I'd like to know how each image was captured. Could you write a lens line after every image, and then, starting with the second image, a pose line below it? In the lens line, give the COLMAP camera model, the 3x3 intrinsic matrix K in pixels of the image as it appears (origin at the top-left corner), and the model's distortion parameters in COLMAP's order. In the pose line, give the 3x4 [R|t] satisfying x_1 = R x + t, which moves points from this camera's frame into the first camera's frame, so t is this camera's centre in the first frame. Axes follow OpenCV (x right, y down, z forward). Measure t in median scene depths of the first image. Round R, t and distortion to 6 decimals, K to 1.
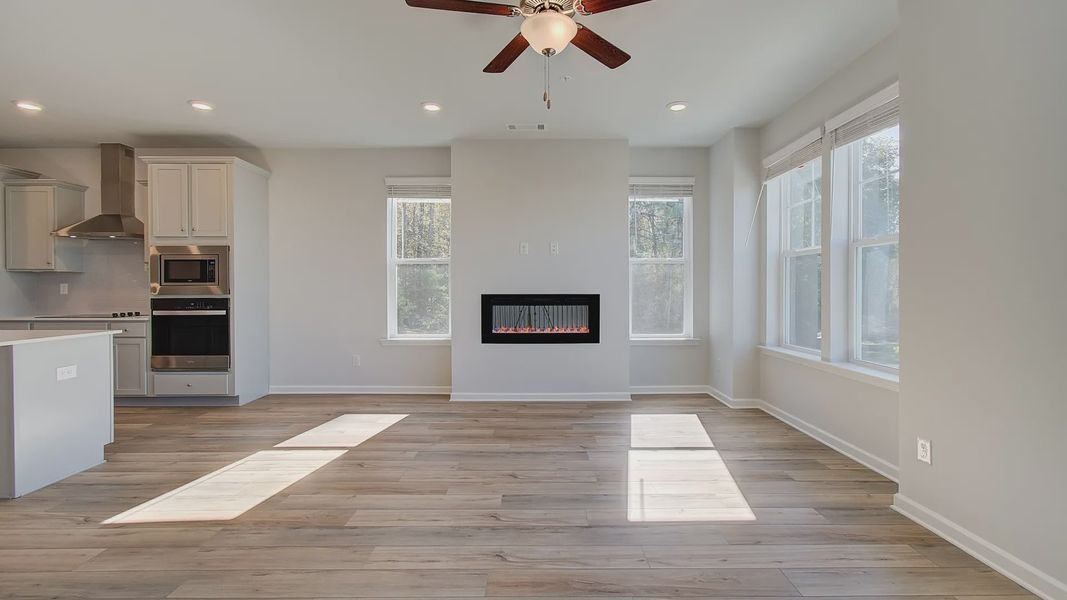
lens RADIAL K [[467.8, 0, 533.5], [0, 467.8, 296.4], [0, 0, 1]] dist [0.001306, 0.001237]
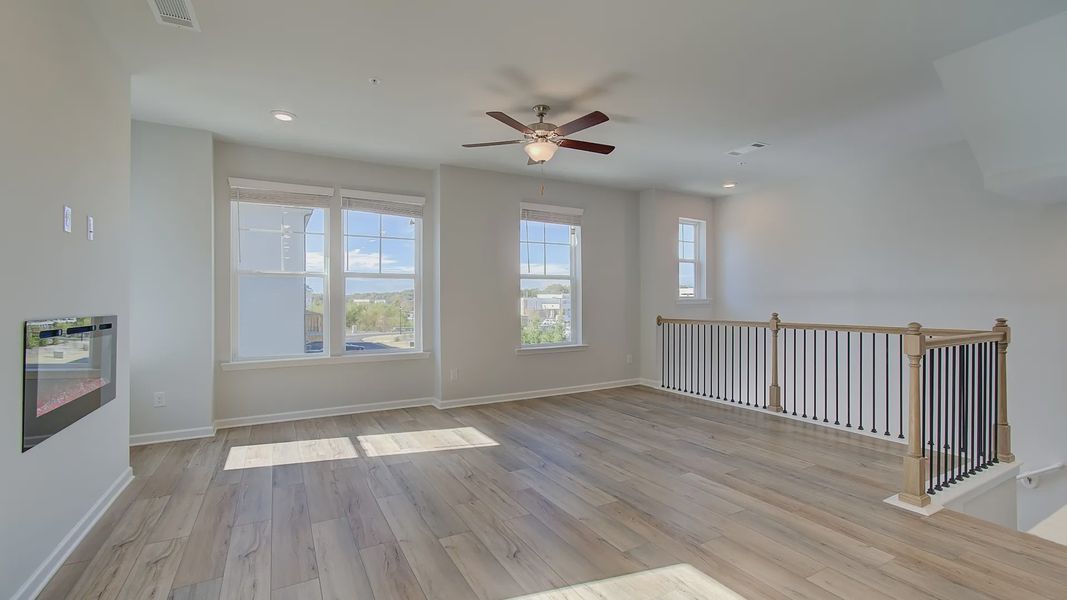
lens RADIAL K [[470.7, 0, 534.2], [0, 470.7, 304.4], [0, 0, 1]] dist [-0.000464, 0.000502]
pose [[-0.489733, 0.001447, 0.871871, -0.685084], [0.018719, 0.999786, 0.008855, -0.014626], [-0.871672, 0.020657, -0.489655, 0.896986]]
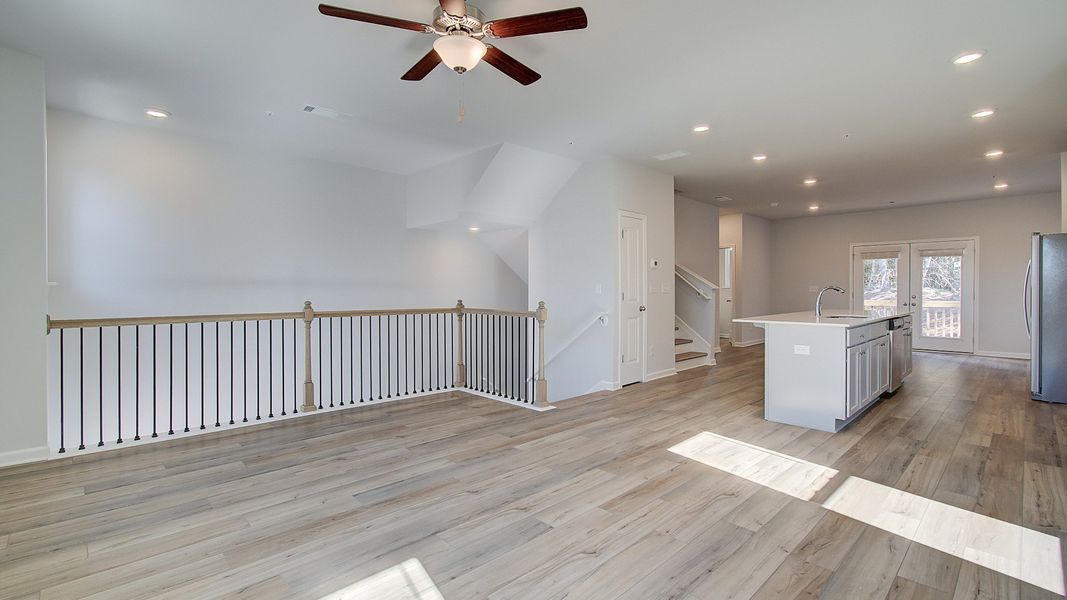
lens RADIAL K [[489.1, 0, 552.9], [0, 489.1, 300.4], [0, 0, 1]] dist [0.007241, 0.000468]
pose [[-0.696754, 0.018211, -0.717079, 0.336343], [-0.008091, 0.999415, 0.033243, -0.014429], [0.717265, 0.028964, -0.696199, 0.941025]]
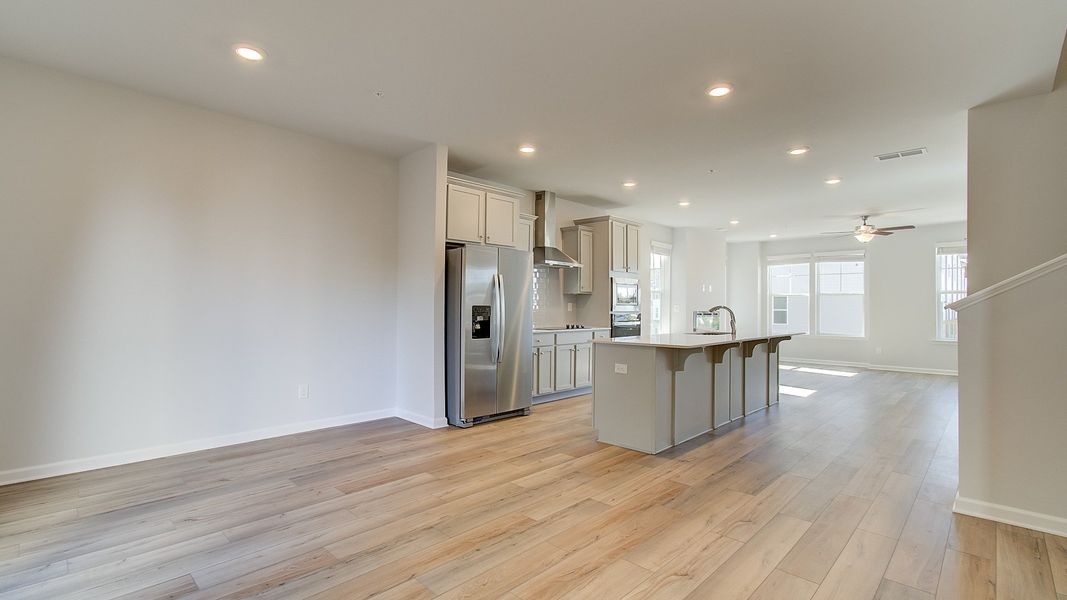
lens RADIAL K [[470.7, 0, 534.2], [0, 470.7, 304.4], [0, 0, 1]] dist [-0.000464, 0.000502]
pose [[0.699040, 0.012441, 0.714974, -2.023043], [-0.000484, 0.999857, -0.016925, 0.000371], [-0.715082, 0.011485, 0.698946, 0.152870]]
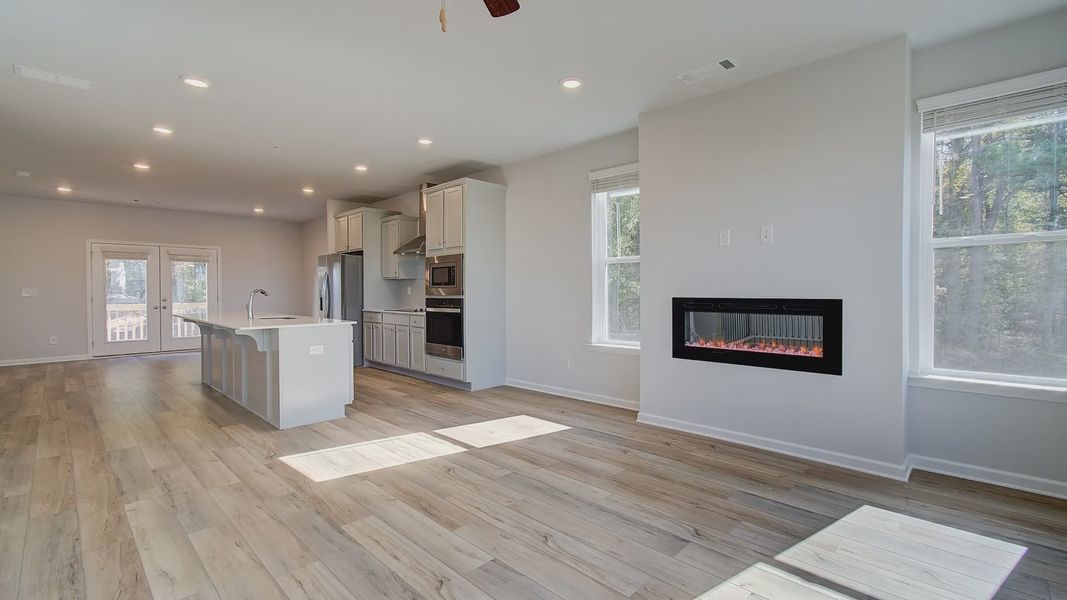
lens RADIAL K [[460.0, 0, 541.1], [0, 460.0, 297.8], [0, 0, 1]] dist [-0.003823, 0.000178]
pose [[0.726497, 0.009470, -0.687105, 0.293783], [-0.009547, 0.999948, 0.003687, -0.004244], [0.687104, 0.003881, 0.726549, 0.292483]]
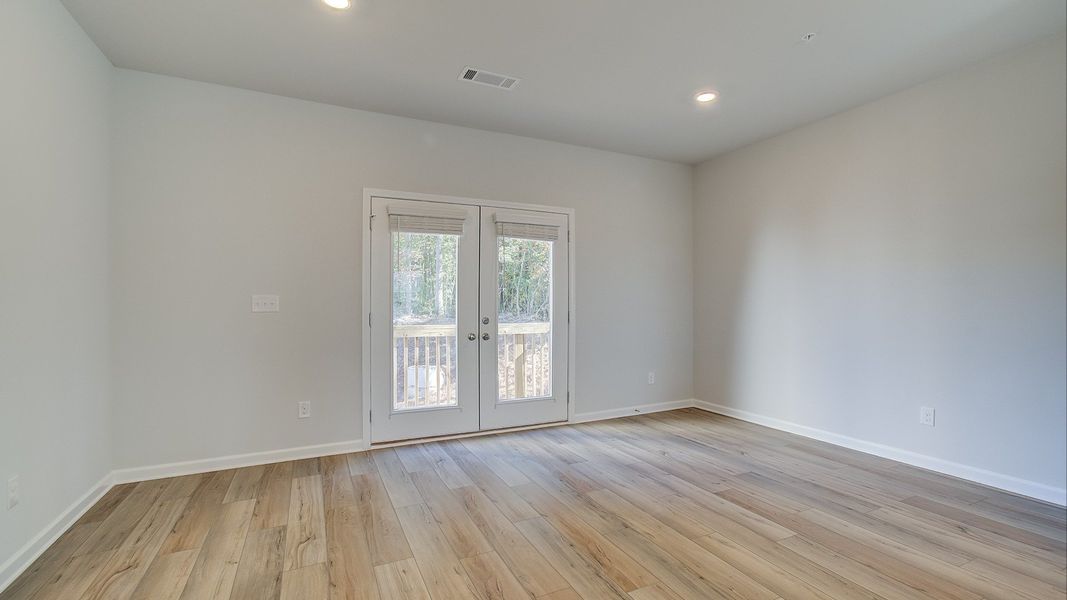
lens RADIAL K [[467.8, 0, 533.5], [0, 467.8, 296.4], [0, 0, 1]] dist [0.001306, 0.001237]
pose [[0.433086, -0.012086, -0.901272, -1.277744], [-0.011348, 0.999758, -0.018860, -0.002973], [0.901281, 0.018395, 0.432844, 0.287993]]
